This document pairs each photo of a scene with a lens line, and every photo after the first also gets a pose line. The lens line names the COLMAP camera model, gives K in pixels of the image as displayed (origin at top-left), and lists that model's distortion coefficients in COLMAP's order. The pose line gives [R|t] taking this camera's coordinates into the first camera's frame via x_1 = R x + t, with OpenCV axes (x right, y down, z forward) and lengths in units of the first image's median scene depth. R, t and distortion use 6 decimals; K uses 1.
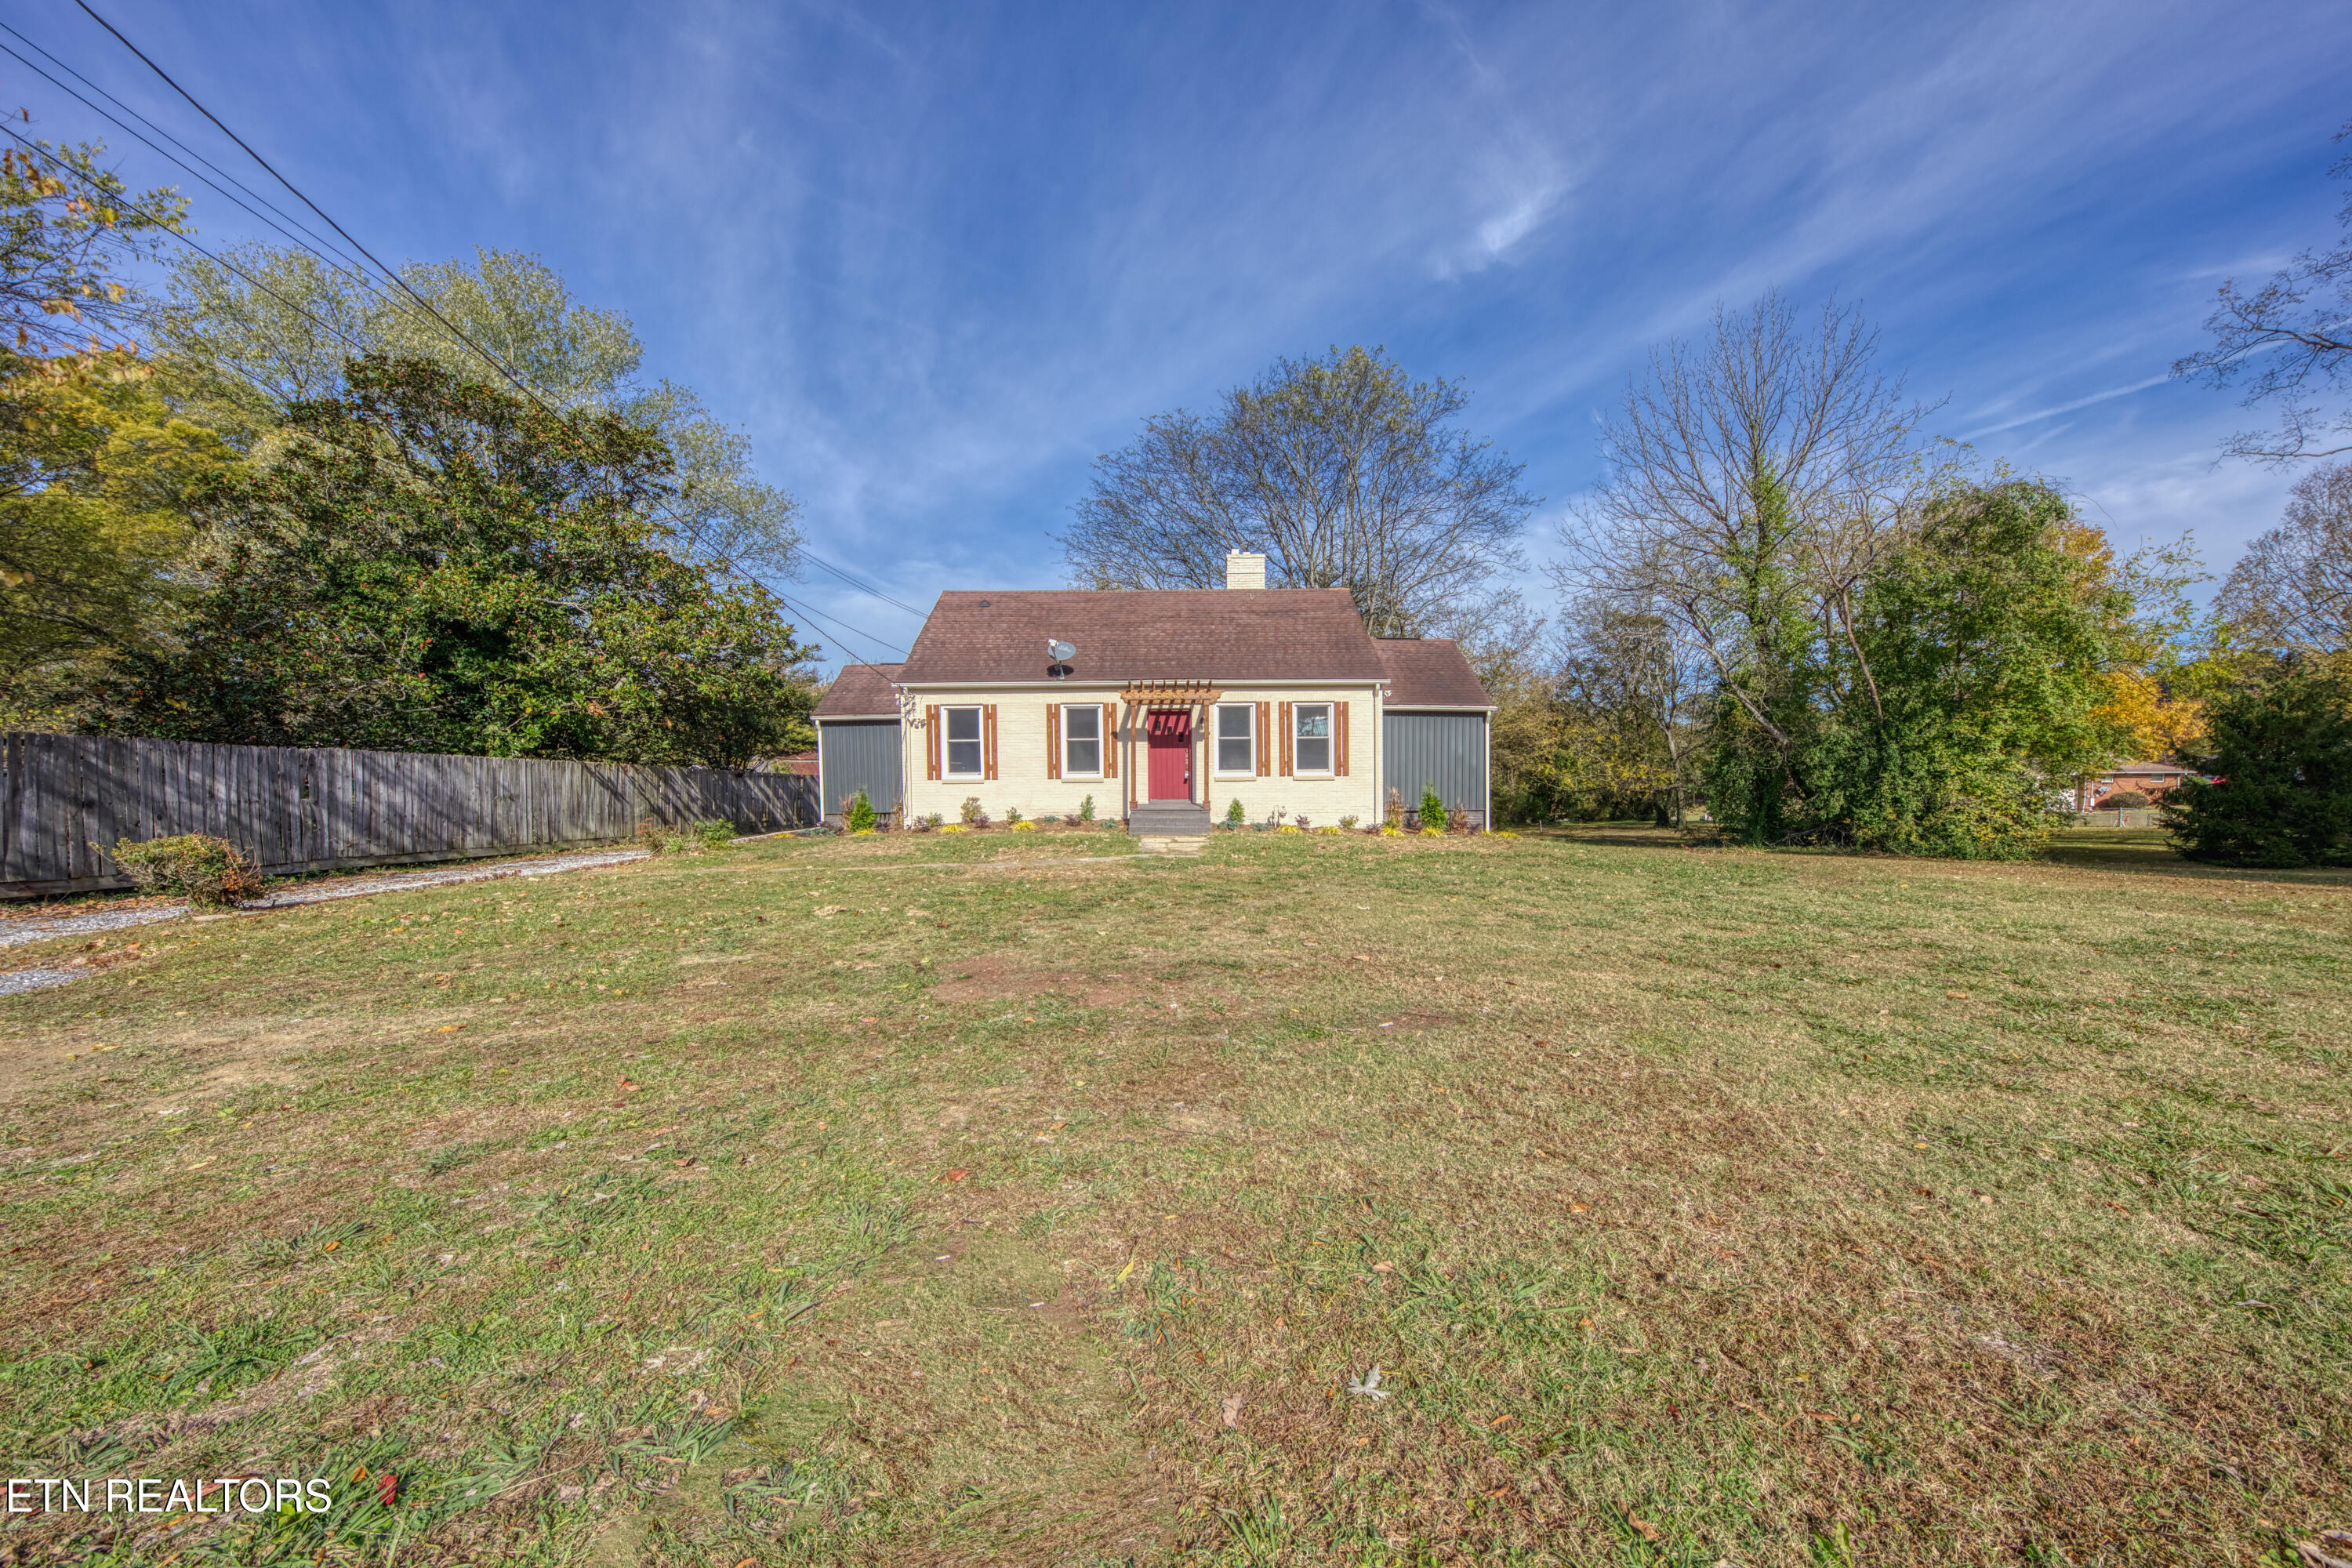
lens RADIAL K [[841.3, 0, 1187.3], [0, 841.3, 789.2], [0, 0, 1]] dist [-0.002092, -0.000186]
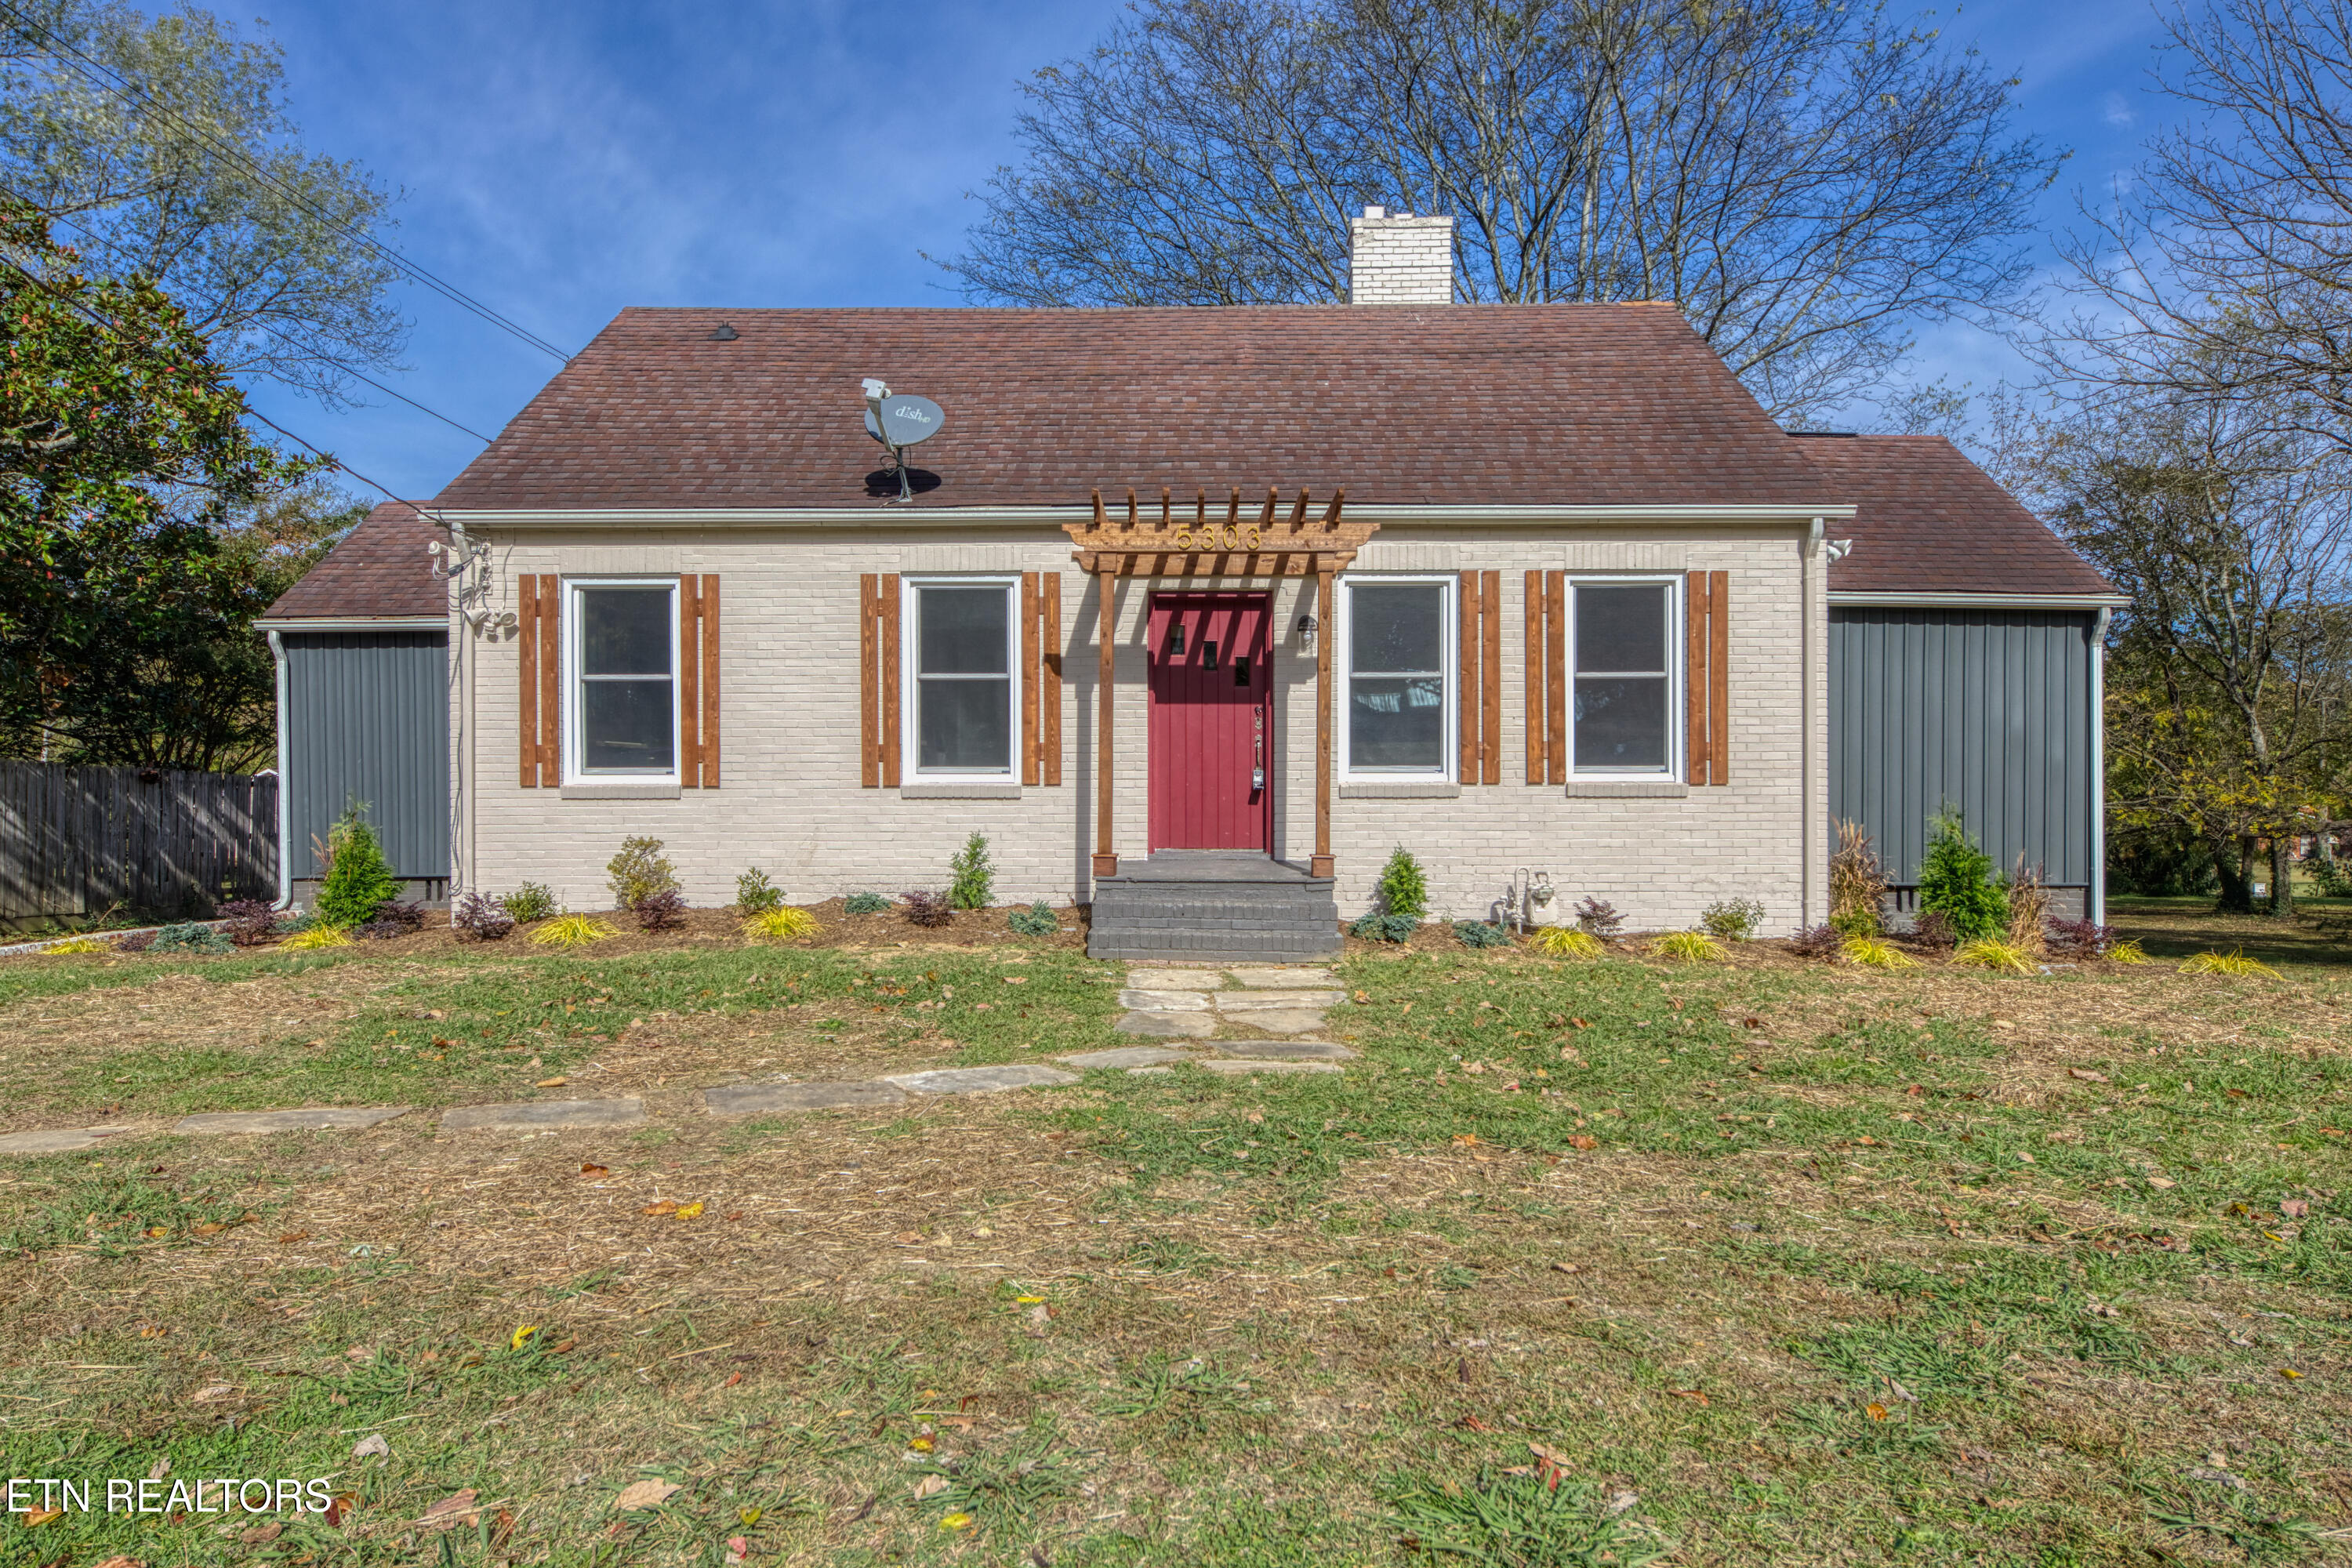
lens RADIAL K [[1463.8, 0, 1164.9], [0, 1463.8, 776.2], [0, 0, 1]] dist [0.022585, 0.001164]
pose [[0.999552, 0.006863, -0.029135, -0.022005], [-0.007795, 0.999458, -0.031996, 0.001587], [0.028900, 0.032209, 0.999063, 0.392024]]
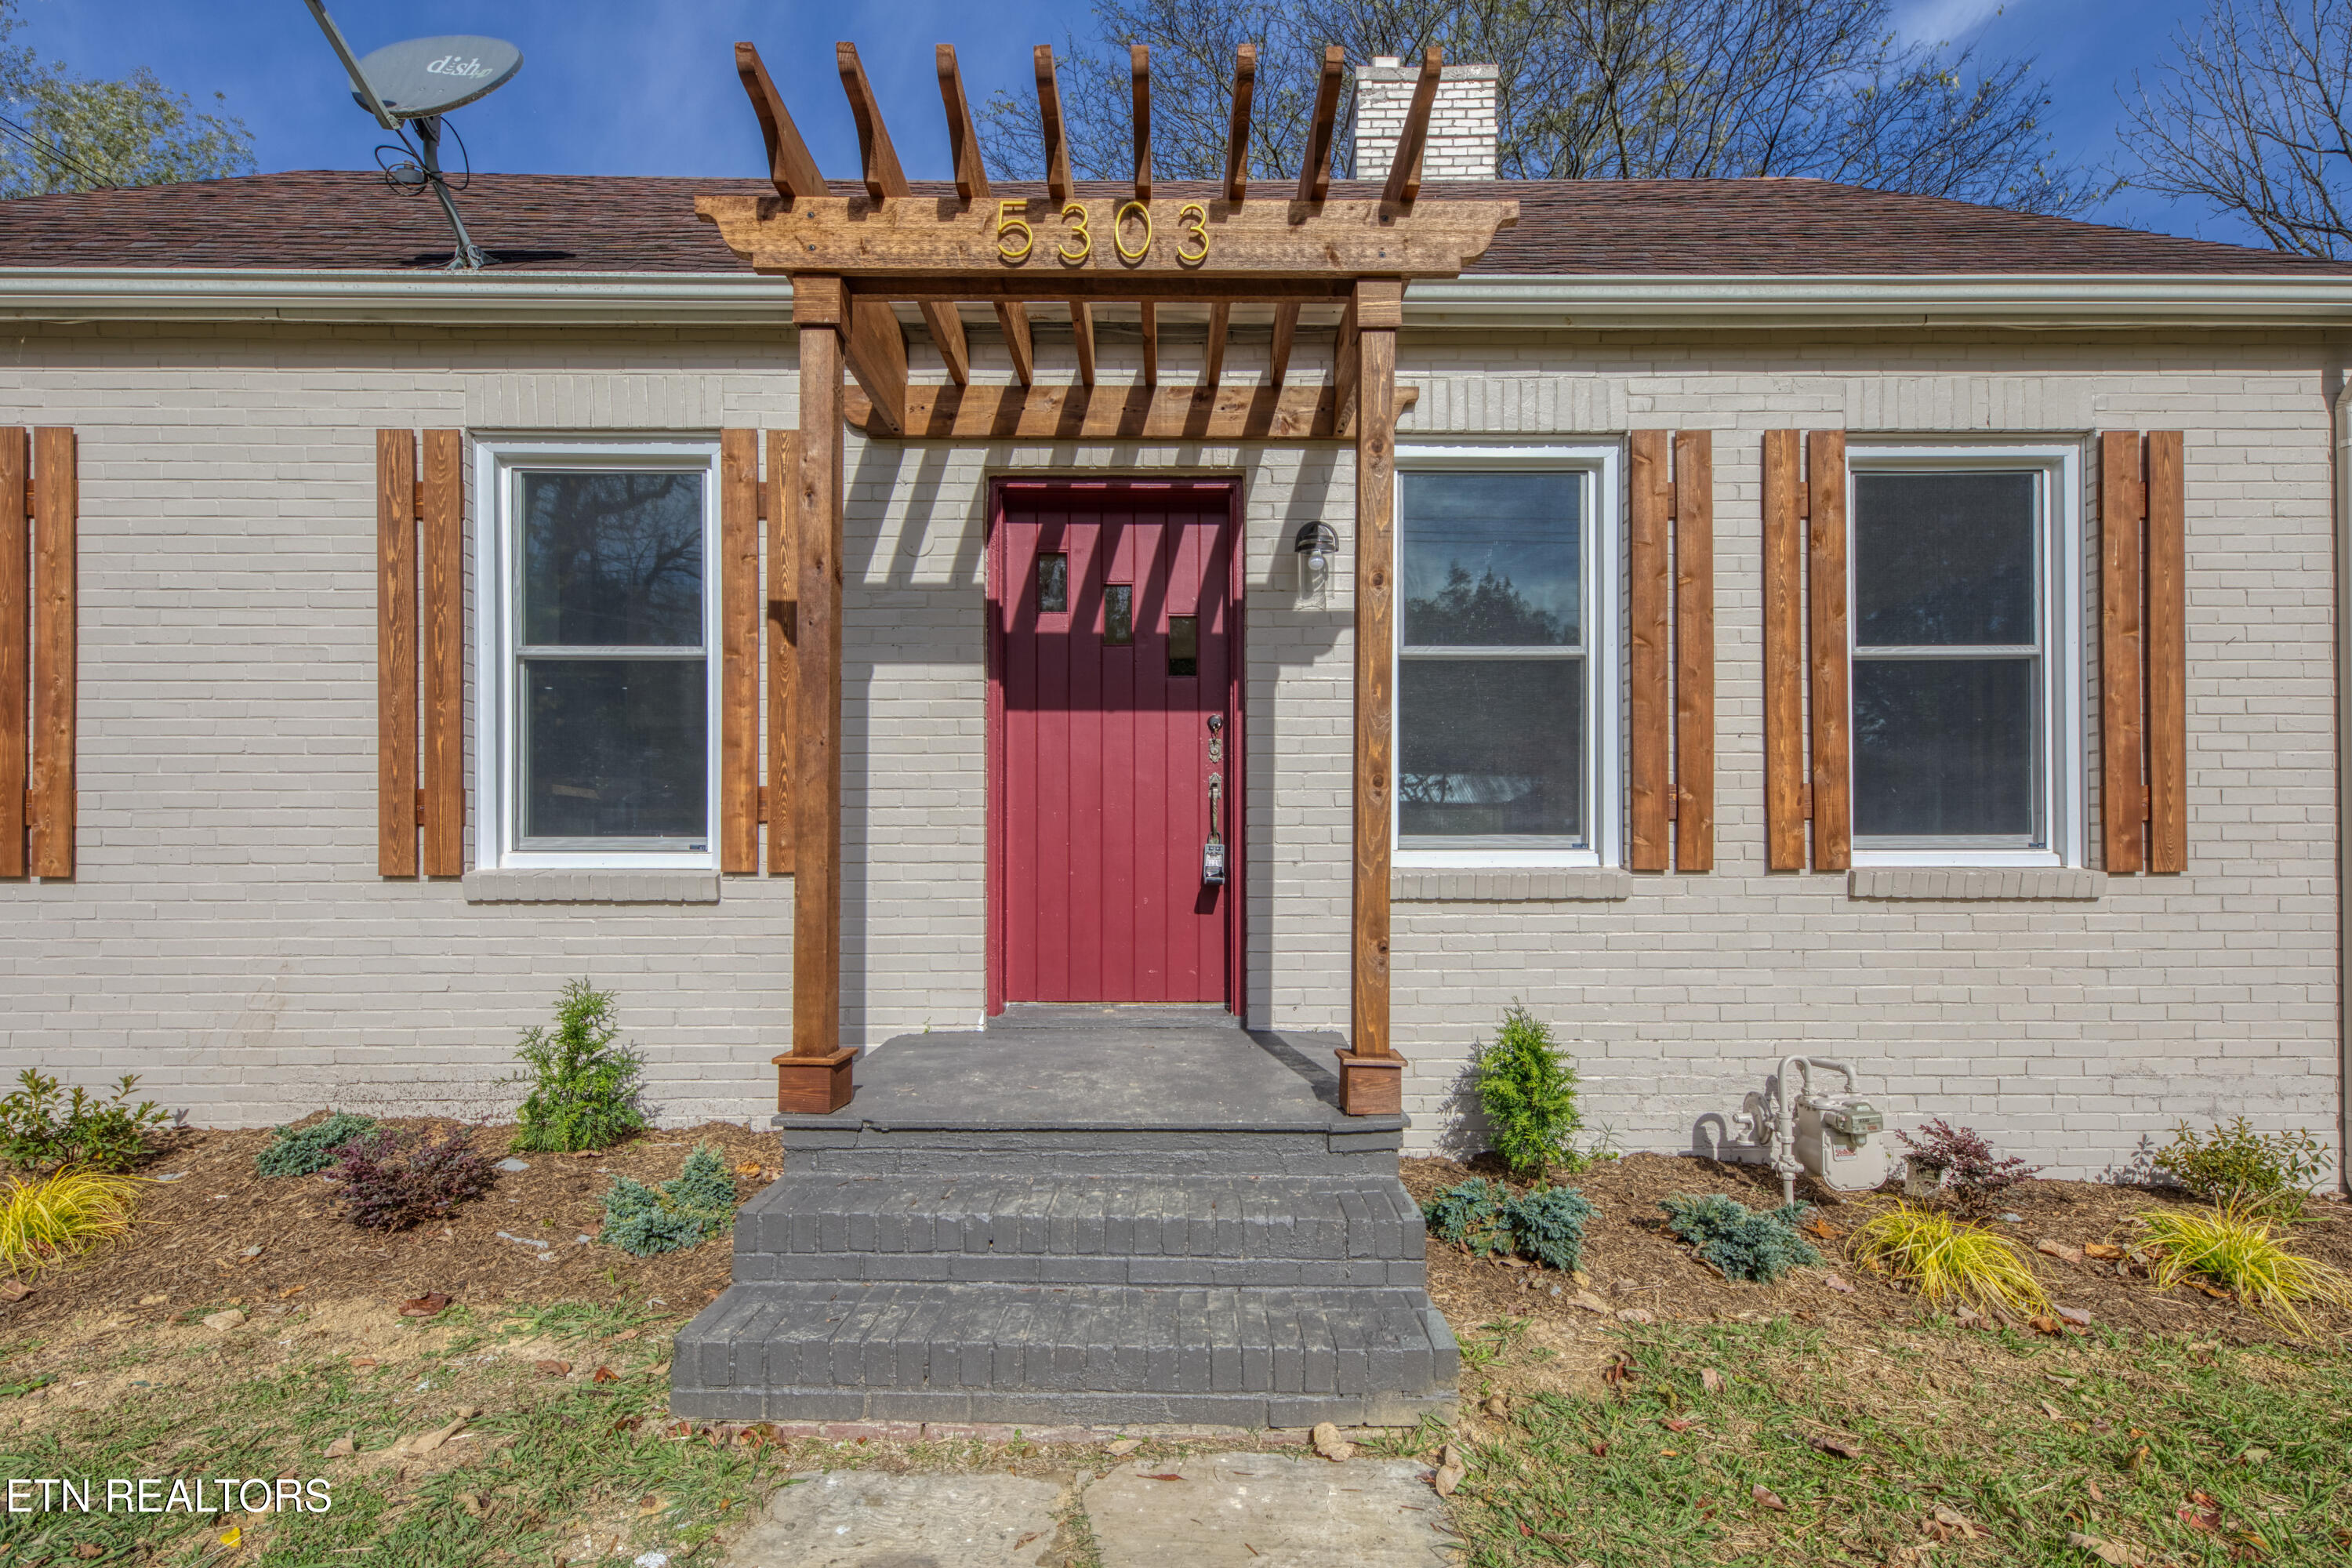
lens RADIAL K [[1164.7, 0, 1171.6], [0, 1164.7, 855.4], [0, 0, 1]] dist [0.004993, 0.000110]
pose [[0.999819, 0.006618, -0.017845, -0.005295], [-0.007244, 0.999352, -0.035266, -0.010013], [0.017600, 0.035389, 0.999219, 0.766934]]
